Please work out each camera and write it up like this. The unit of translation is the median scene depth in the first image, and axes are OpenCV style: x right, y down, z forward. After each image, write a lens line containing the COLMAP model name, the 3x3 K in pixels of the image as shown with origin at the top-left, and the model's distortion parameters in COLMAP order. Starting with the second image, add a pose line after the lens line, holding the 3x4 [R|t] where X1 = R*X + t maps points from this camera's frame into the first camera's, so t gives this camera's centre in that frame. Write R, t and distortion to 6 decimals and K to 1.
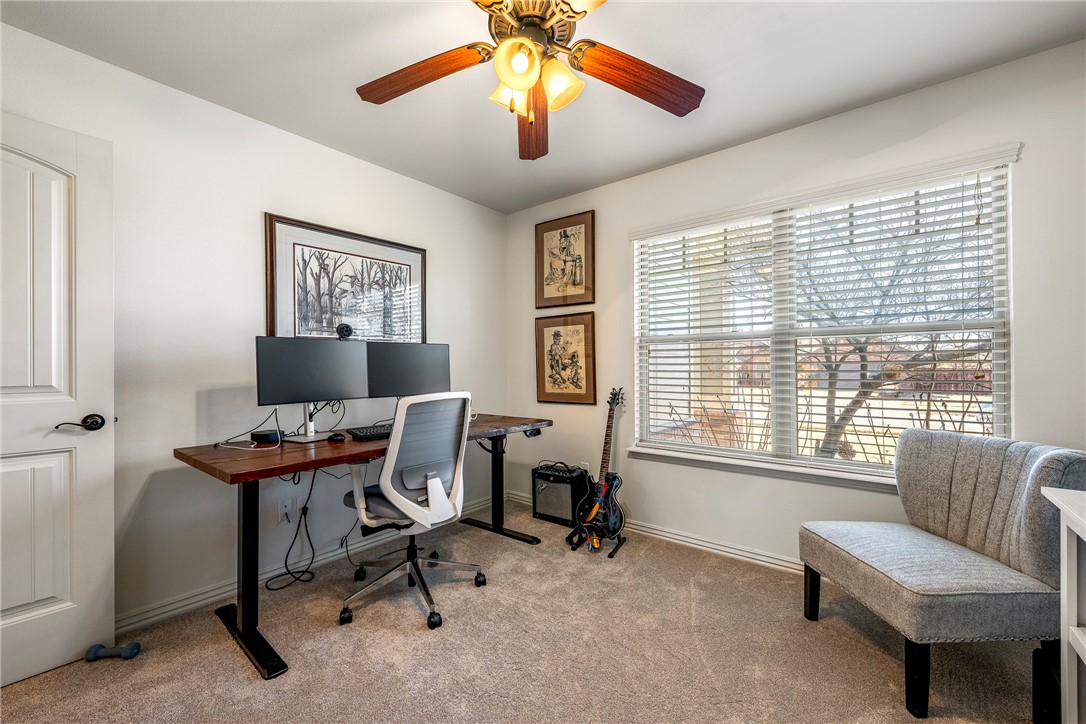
lens RADIAL K [[447.5, 0, 543.4], [0, 447.5, 366.9], [0, 0, 1]] dist [0.000402, -0.000257]
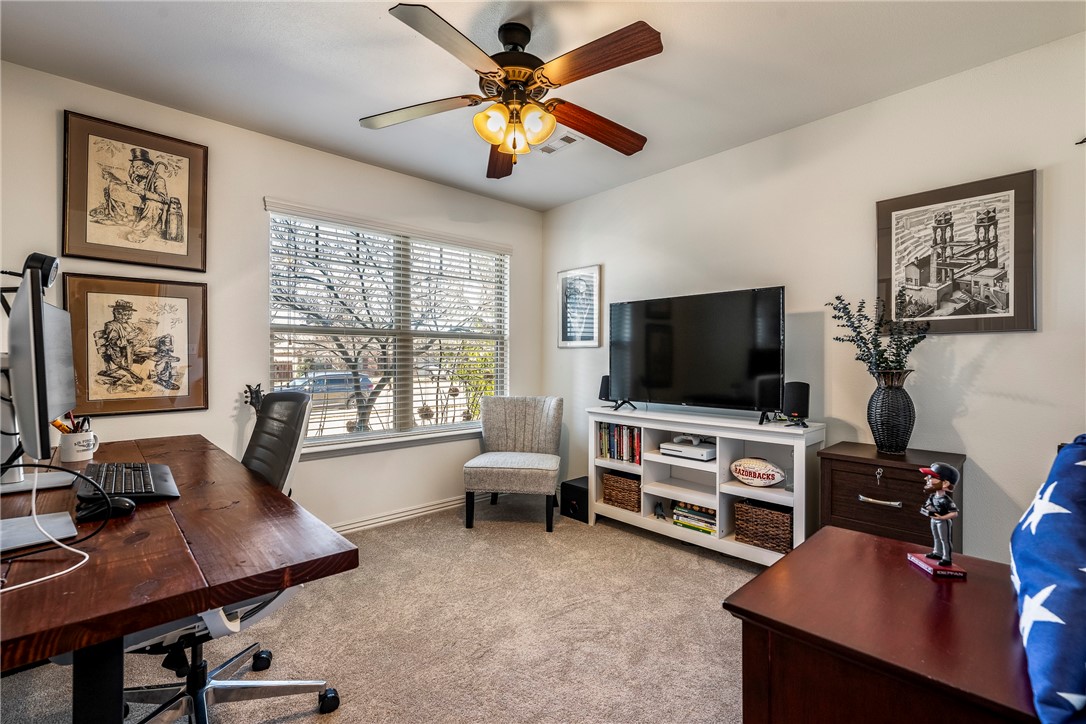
lens RADIAL K [[489.0, 0, 543.5], [0, 489.0, 358.9], [0, 0, 1]] dist [-0.001873, 0.000414]
pose [[0.136863, 0.004860, 0.990578, -0.583871], [-0.001382, 0.999988, -0.004715, 0.003783], [-0.990589, -0.000724, 0.136868, 0.320242]]
